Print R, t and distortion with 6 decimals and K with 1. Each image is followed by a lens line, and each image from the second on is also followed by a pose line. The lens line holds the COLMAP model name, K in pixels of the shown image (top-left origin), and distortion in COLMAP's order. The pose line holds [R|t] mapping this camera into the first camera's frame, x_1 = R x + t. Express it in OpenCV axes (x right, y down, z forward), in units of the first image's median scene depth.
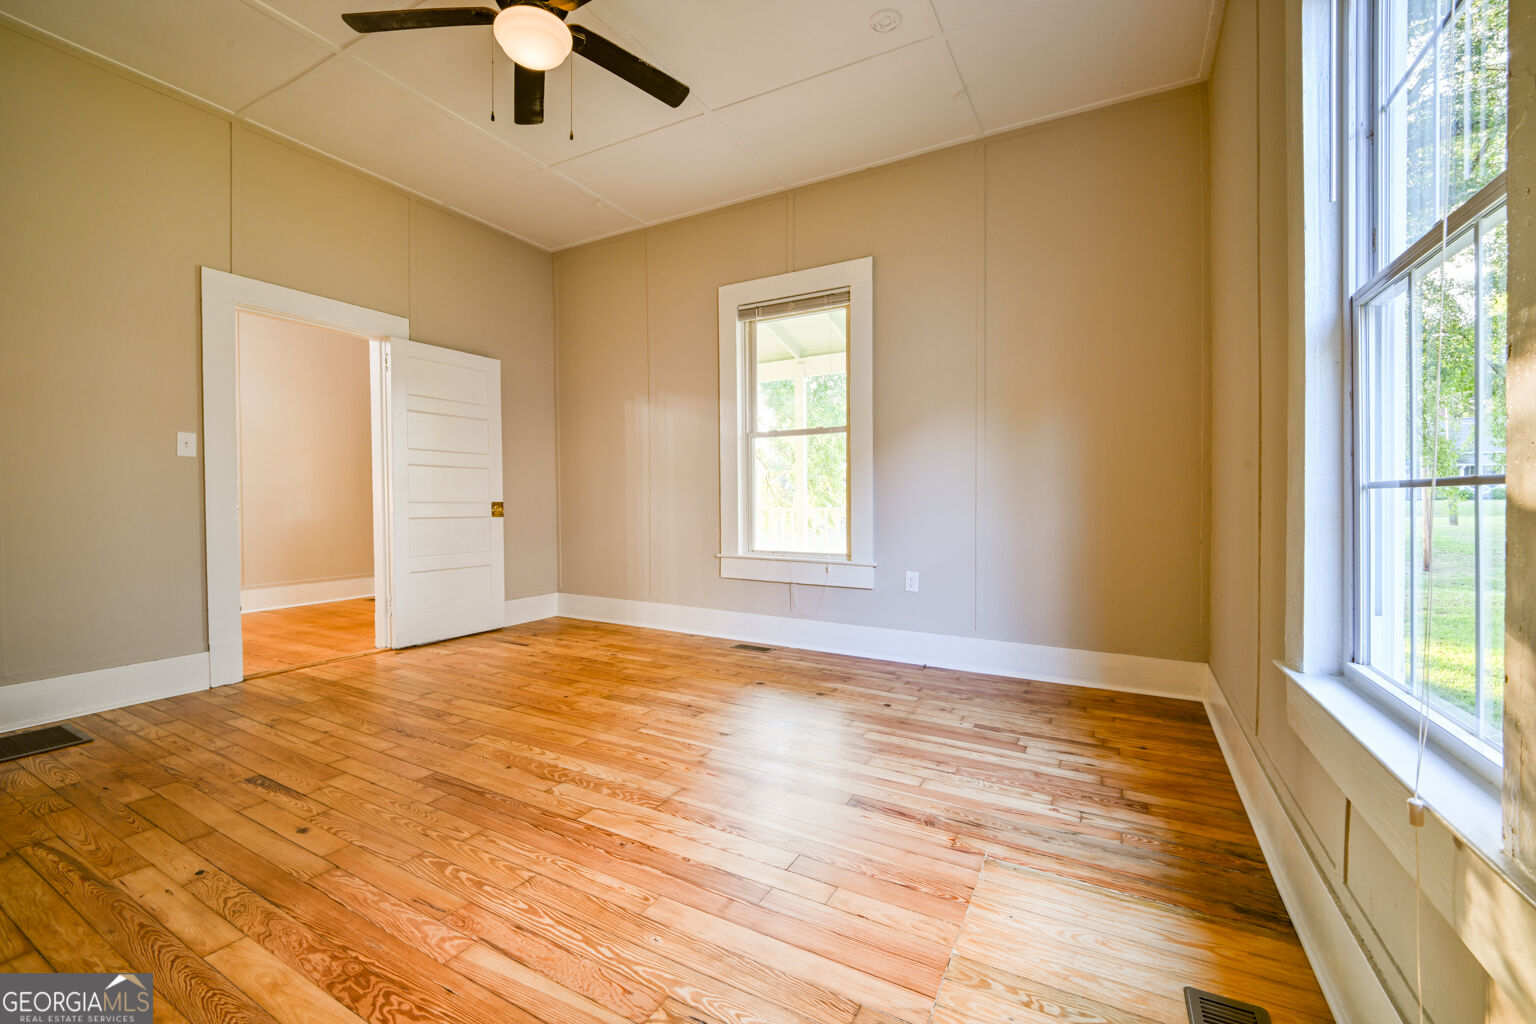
lens RADIAL K [[645.0, 0, 772.2], [0, 645.0, 510.7], [0, 0, 1]] dist [0.002038, -0.009577]
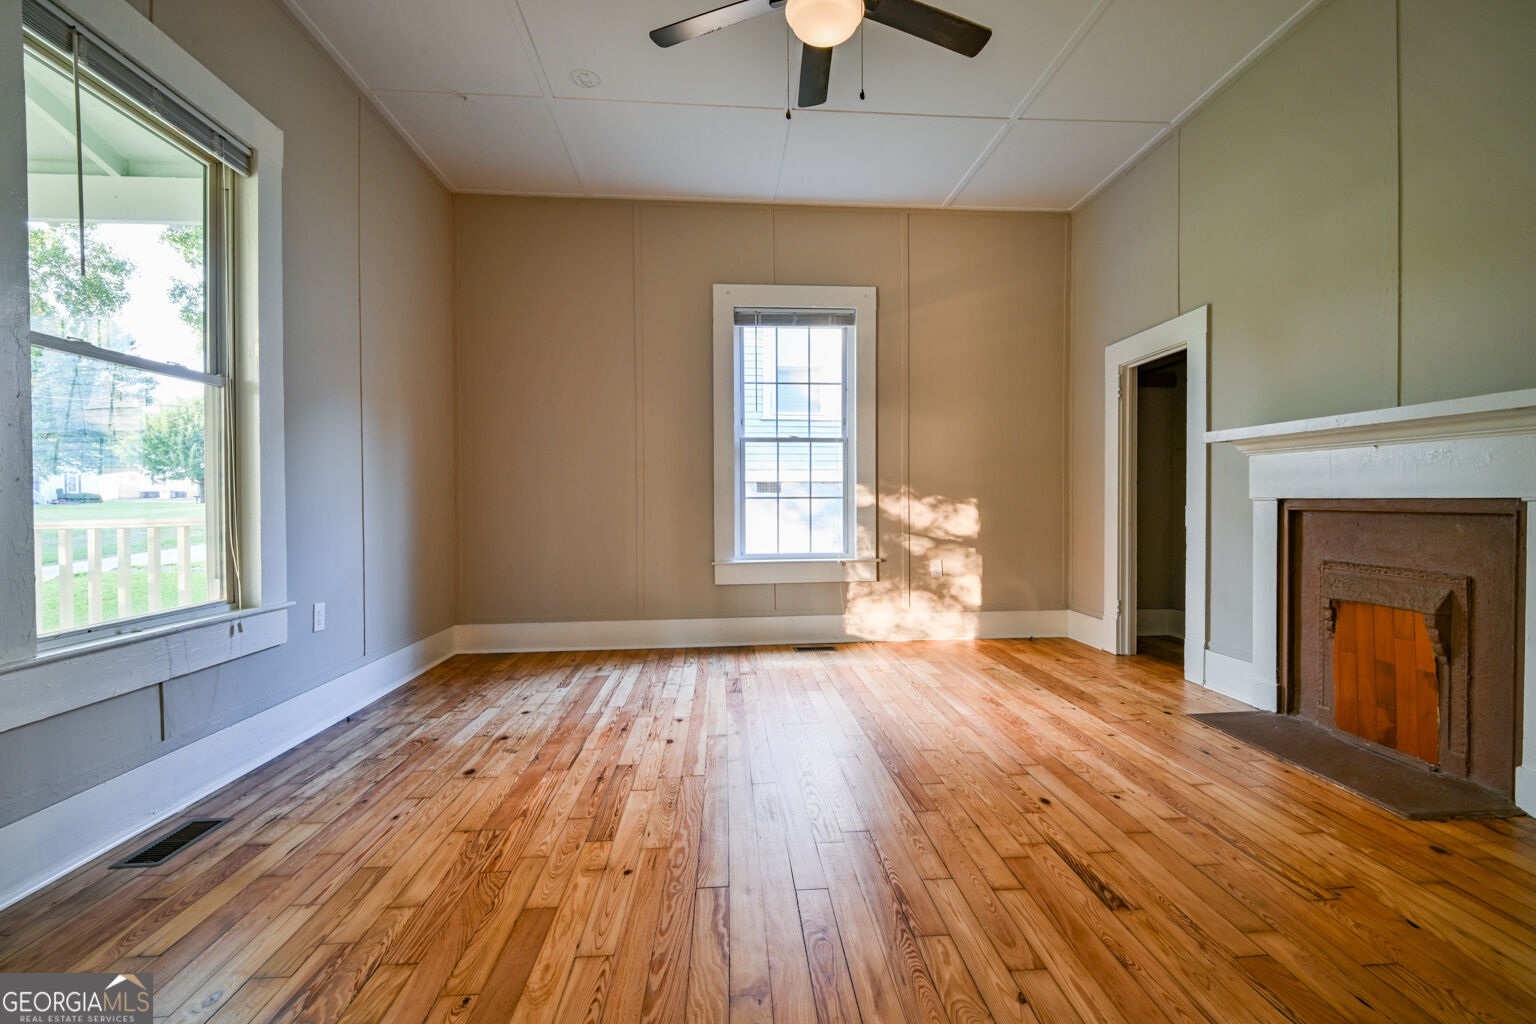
lens RADIAL K [[645.0, 0, 772.2], [0, 645.0, 510.7], [0, 0, 1]] dist [0.002038, -0.009577]
pose [[-0.549957, -0.007149, 0.835162, -1.027490], [0.022725, 0.999465, 0.023520, -0.027688], [-0.834884, 0.031914, -0.549501, 1.462012]]
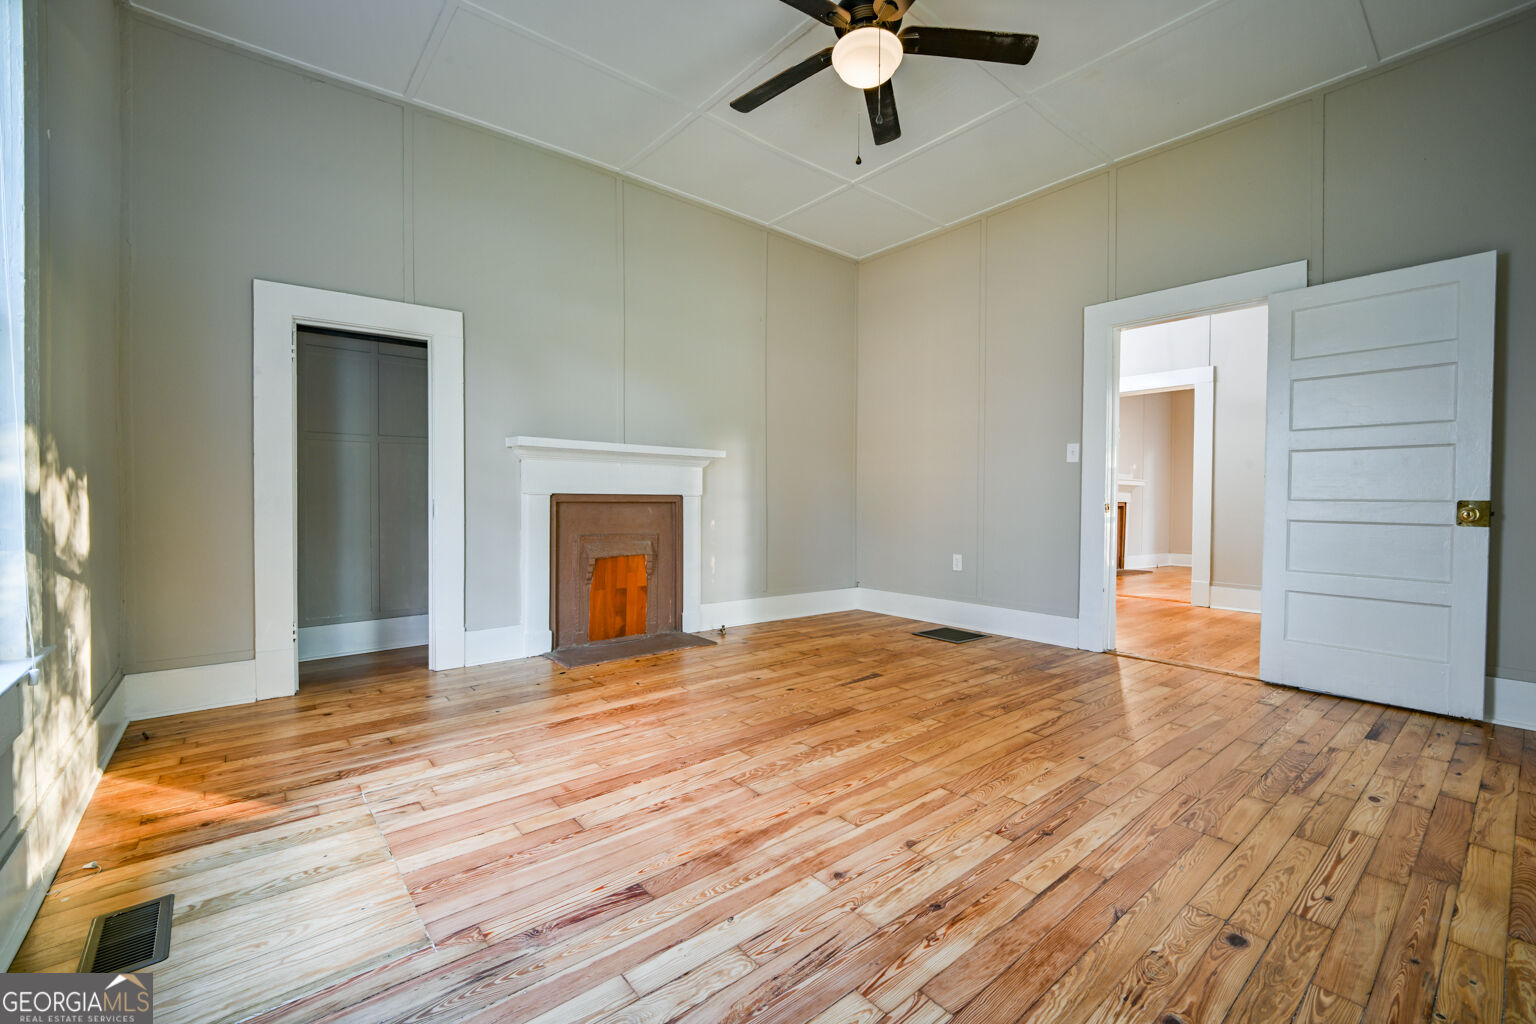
lens RADIAL K [[633.1, 0, 771.0], [0, 633.1, 509.7], [0, 0, 1]] dist [0.011094, -0.015243]
pose [[-0.372656, 0.019031, -0.927774, 0.613482], [-0.021399, 0.999348, 0.029095, -0.017889], [0.927723, 0.030696, -0.372005, 1.148389]]
